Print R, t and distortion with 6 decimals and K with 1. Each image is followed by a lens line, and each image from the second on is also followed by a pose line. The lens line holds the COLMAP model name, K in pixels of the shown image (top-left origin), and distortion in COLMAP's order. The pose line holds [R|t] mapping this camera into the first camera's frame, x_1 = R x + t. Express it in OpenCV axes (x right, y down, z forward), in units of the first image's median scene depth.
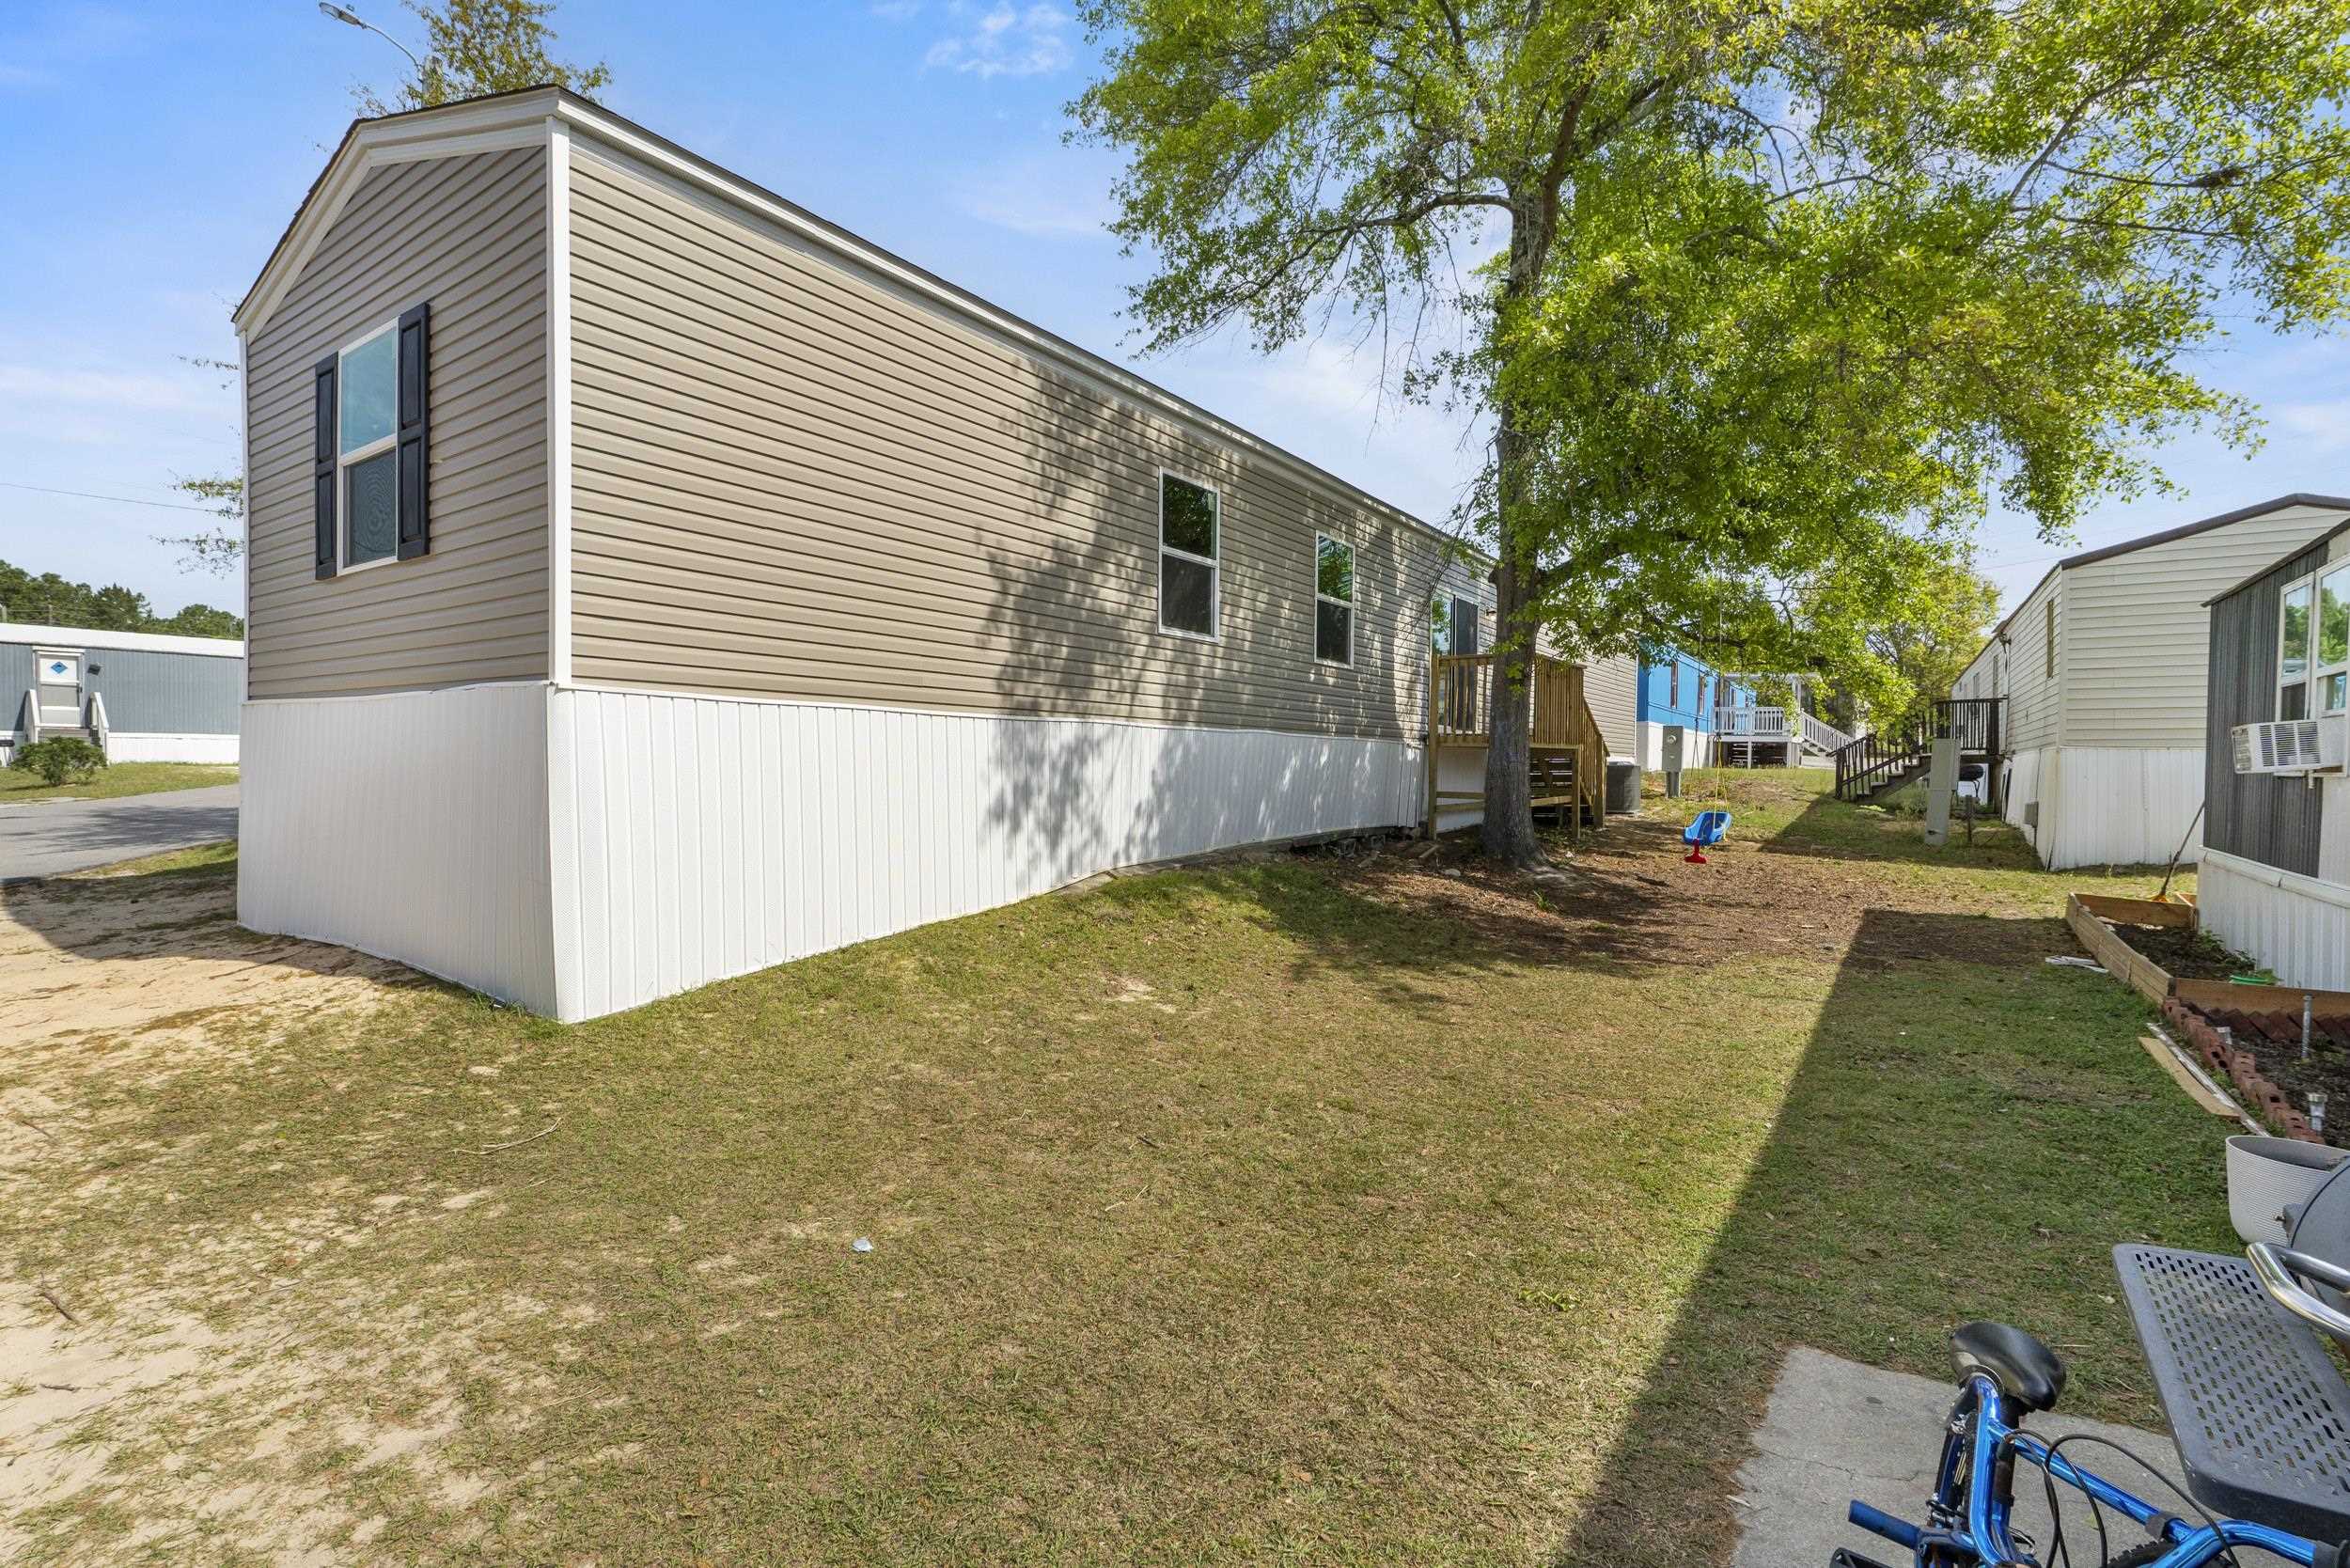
lens RADIAL K [[1072.7, 0, 1174.8], [0, 1072.7, 778.9], [0, 0, 1]] dist [-0.015522, 0.003696]
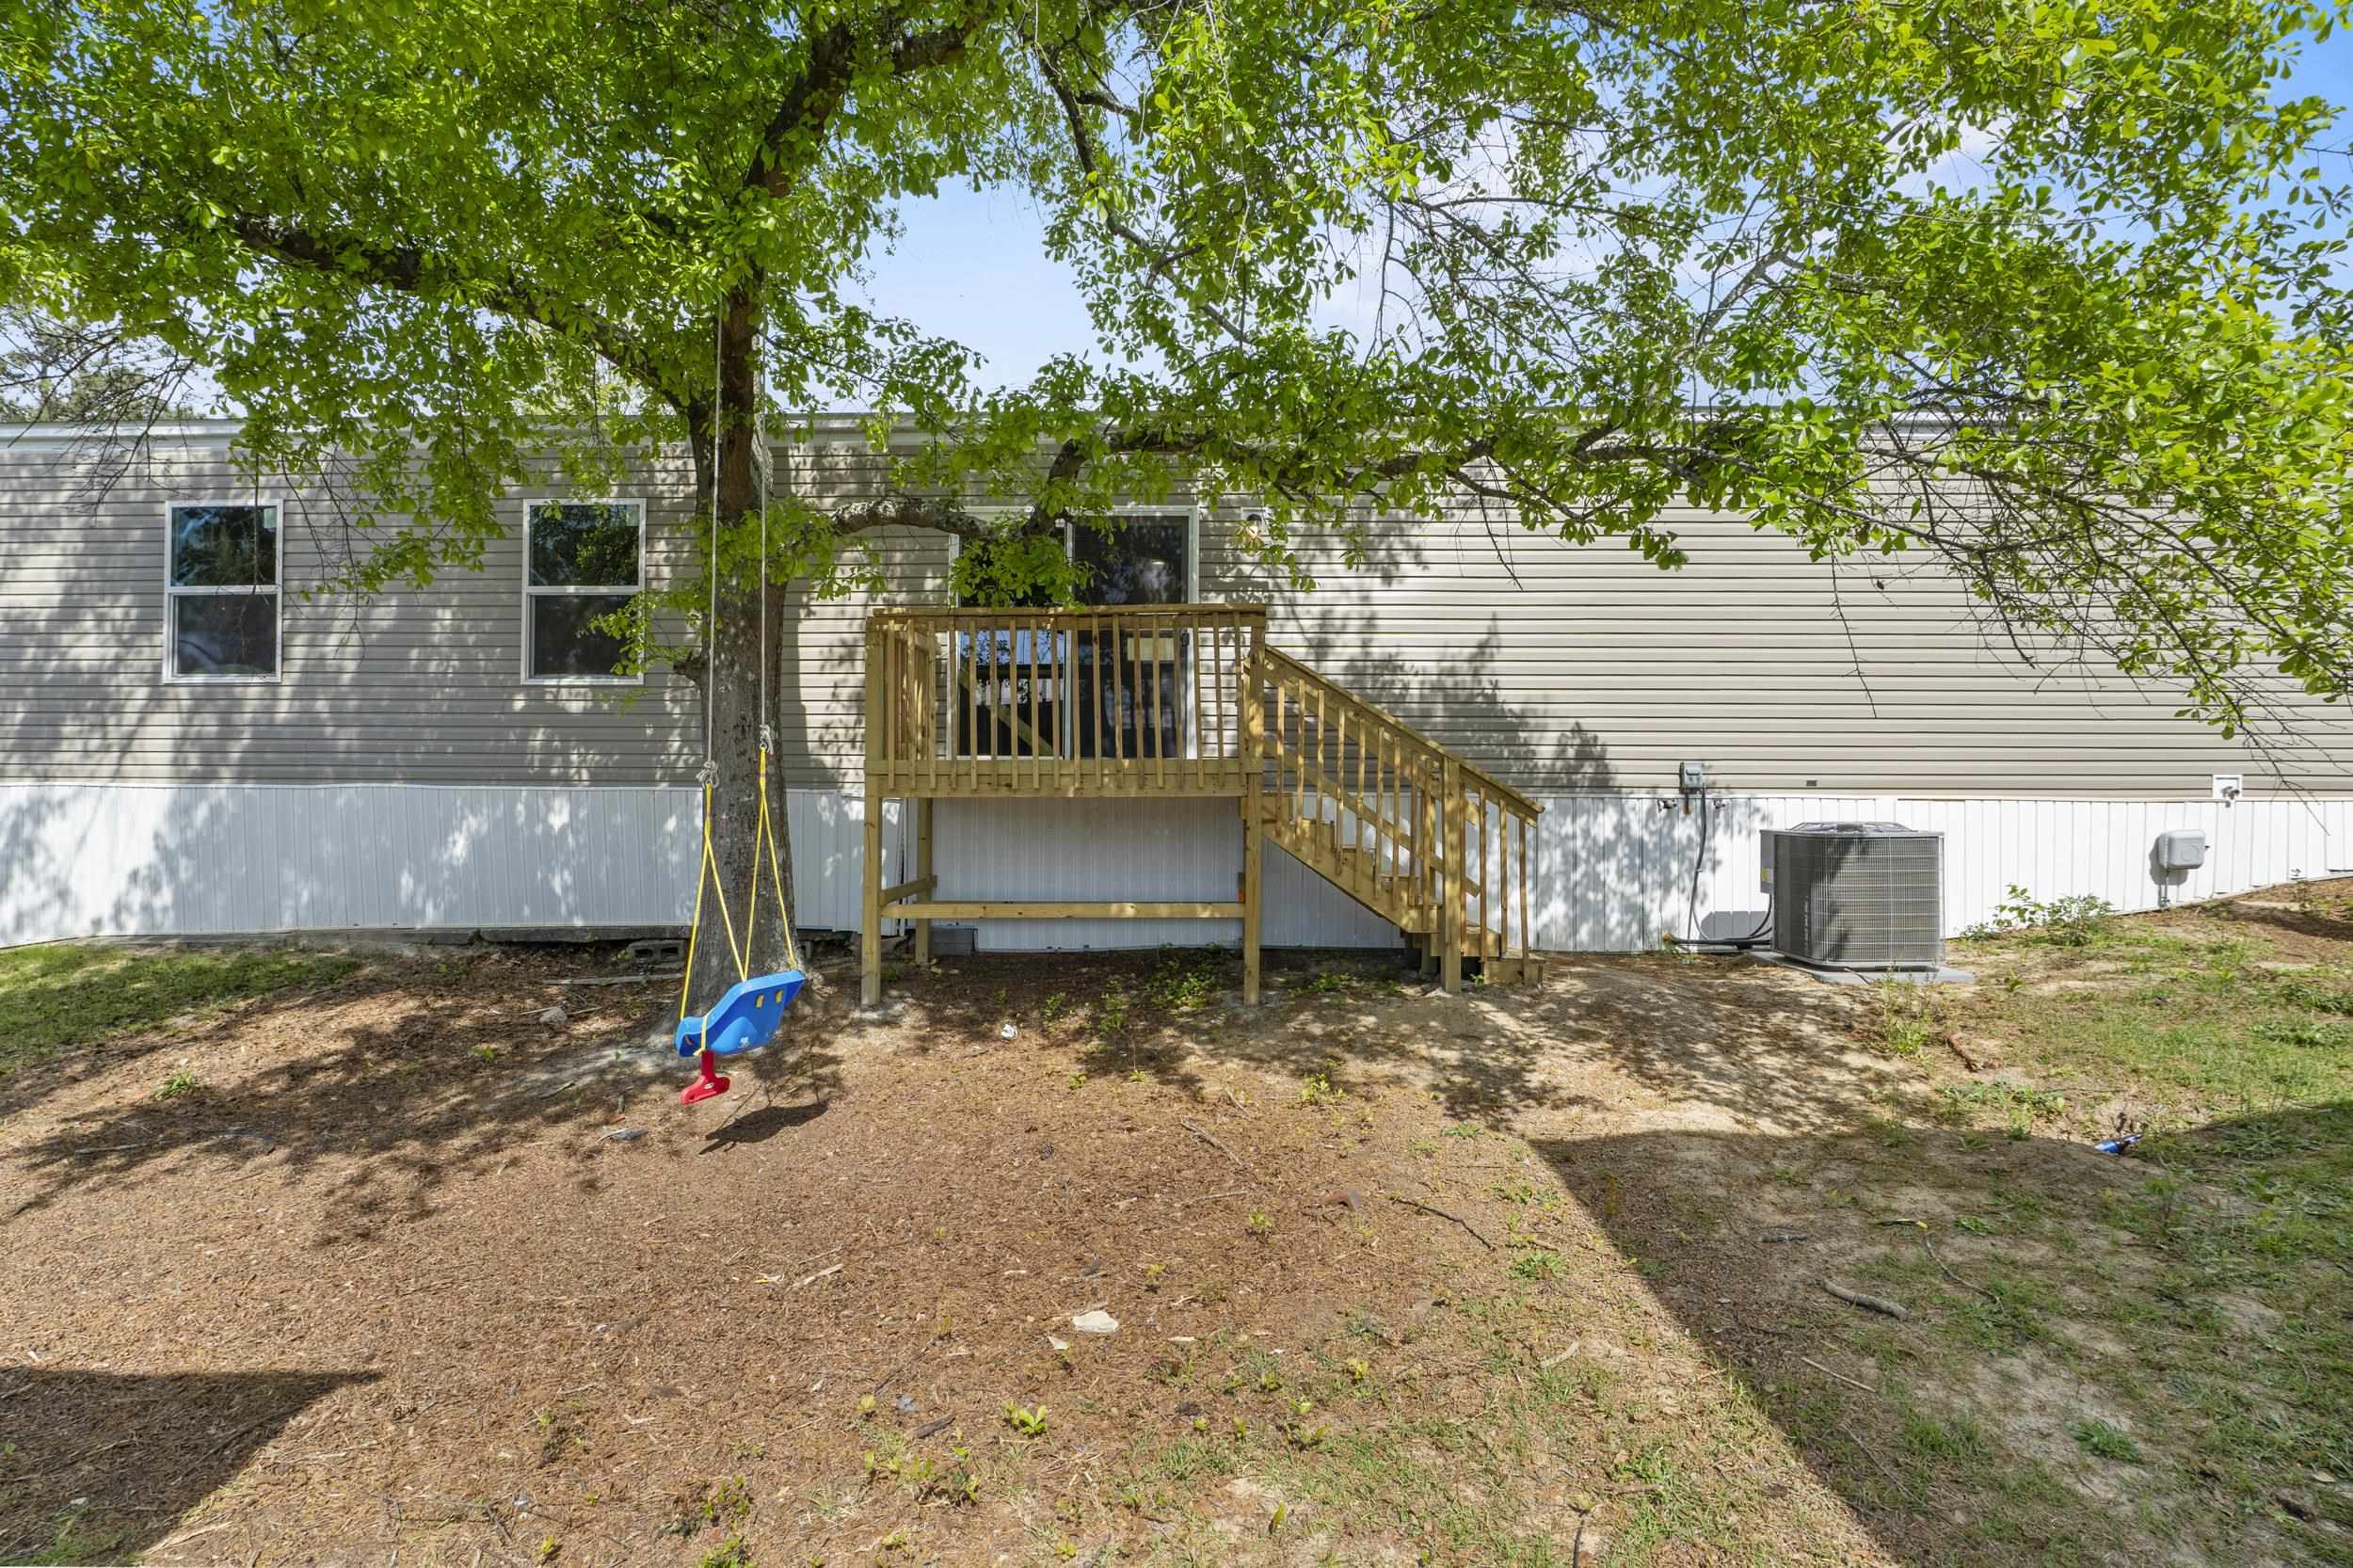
lens RADIAL K [[1074.0, 0, 1177.3], [0, 1074.0, 794.8], [0, 0, 1]] dist [-0.015522, 0.003696]
pose [[0.537385, -0.013233, -0.843233, 1.195119], [-0.013403, 0.999617, -0.024229, -0.030013], [0.843230, 0.024322, 0.537002, 1.229986]]
